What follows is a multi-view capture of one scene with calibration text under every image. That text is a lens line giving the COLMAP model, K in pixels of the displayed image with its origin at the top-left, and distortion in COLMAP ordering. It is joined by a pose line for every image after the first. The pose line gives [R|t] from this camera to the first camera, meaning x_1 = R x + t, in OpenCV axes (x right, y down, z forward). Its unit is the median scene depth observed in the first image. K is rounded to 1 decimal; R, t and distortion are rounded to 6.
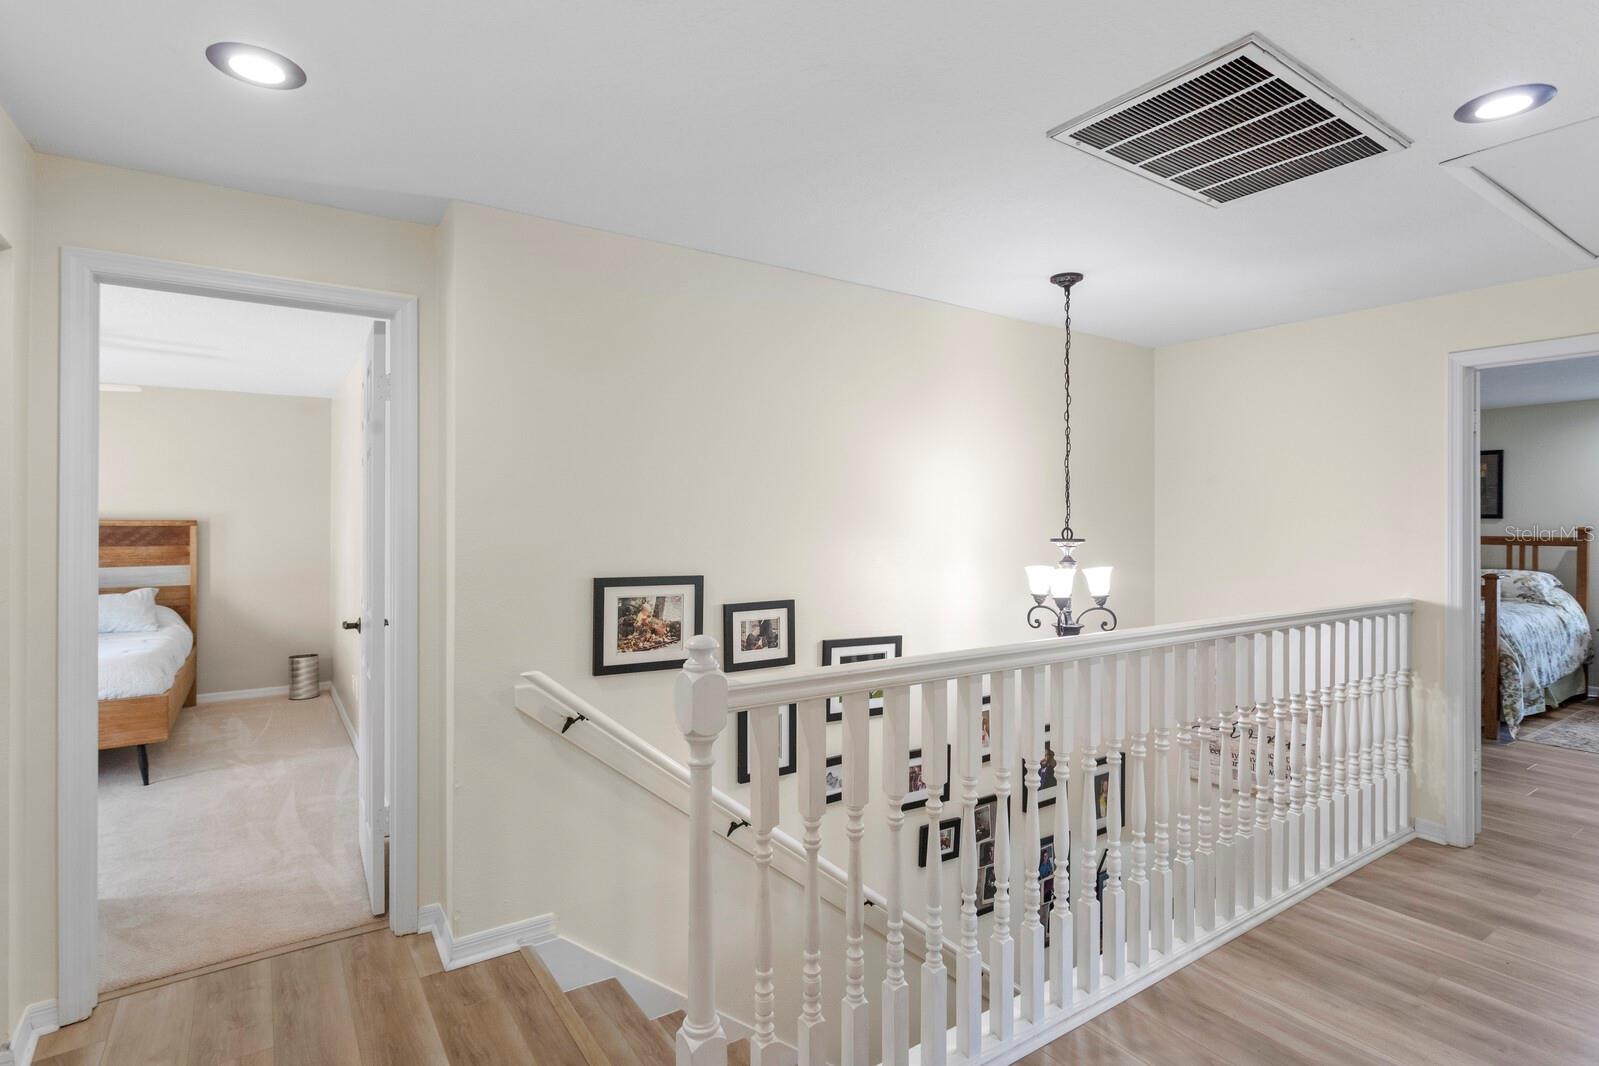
lens RADIAL K [[817.2, 0, 801.5], [0, 817.2, 520.4], [0, 0, 1]] dist [-0.014035, 0.007847]
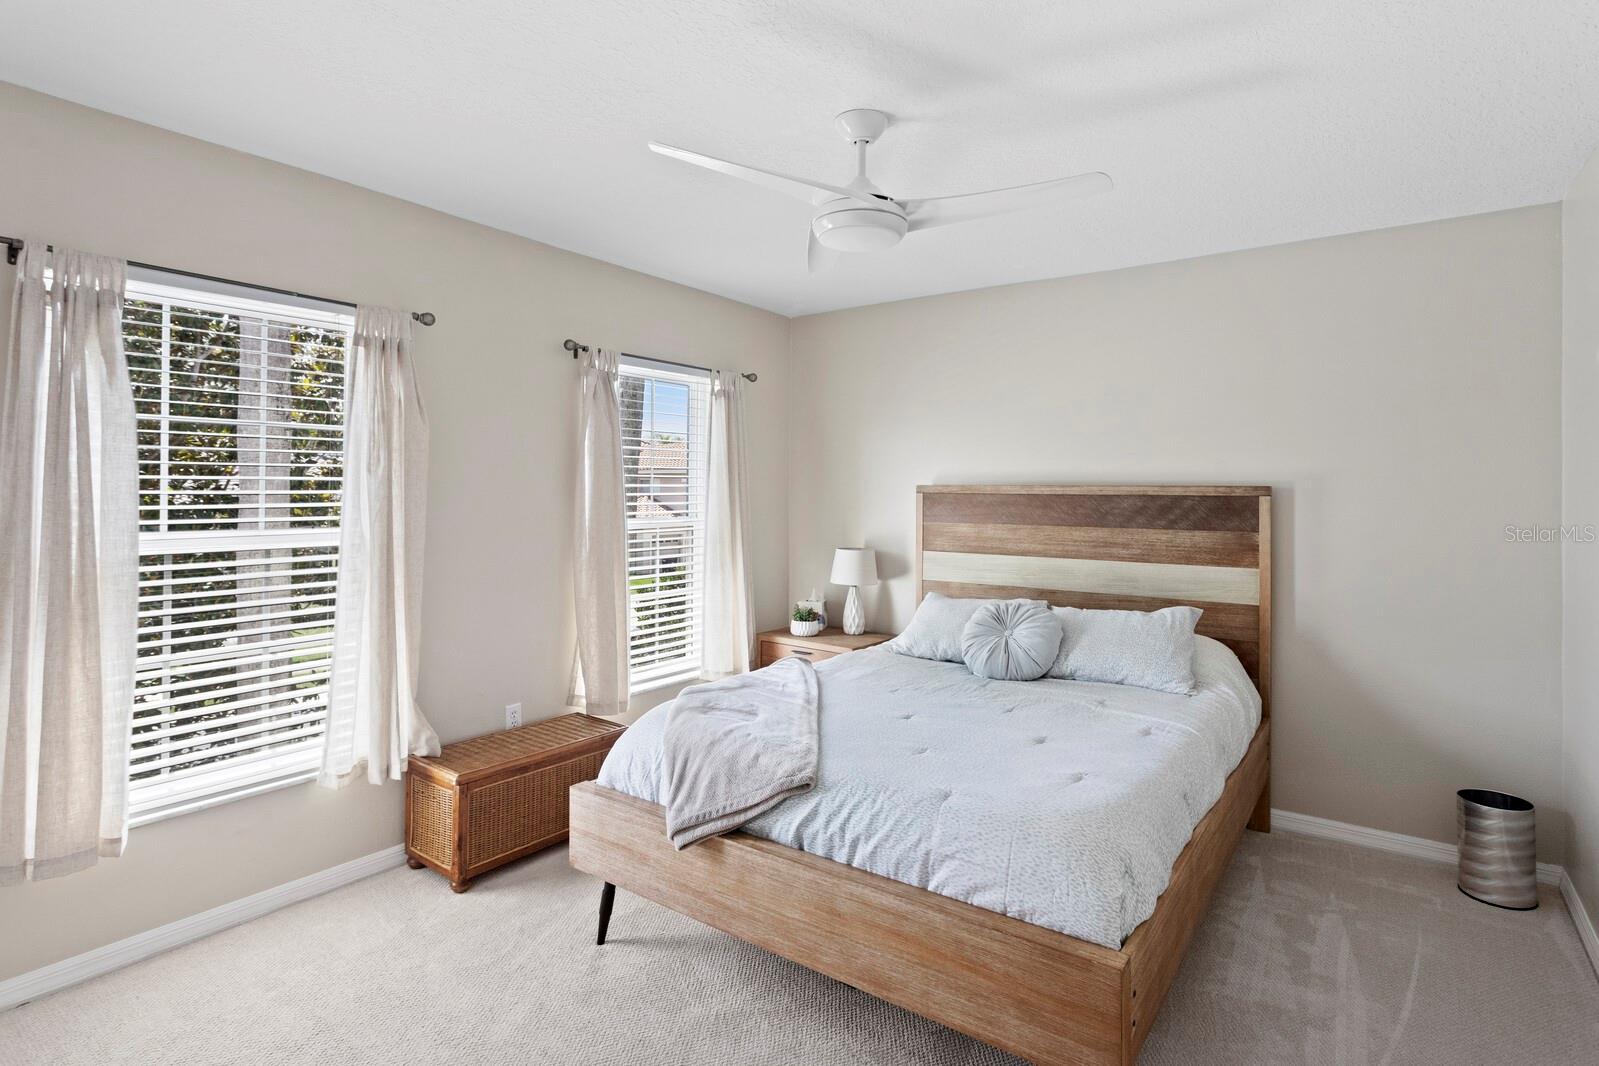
lens RADIAL K [[817.2, 0, 798.8], [0, 817.2, 474.9], [0, 0, 1]] dist [-0.014035, 0.007847]
pose [[0.340805, -0.007901, -0.940101, -0.348606], [-0.003631, 0.999946, -0.009720, -0.001157], [0.940127, 0.006726, 0.340758, 0.530389]]
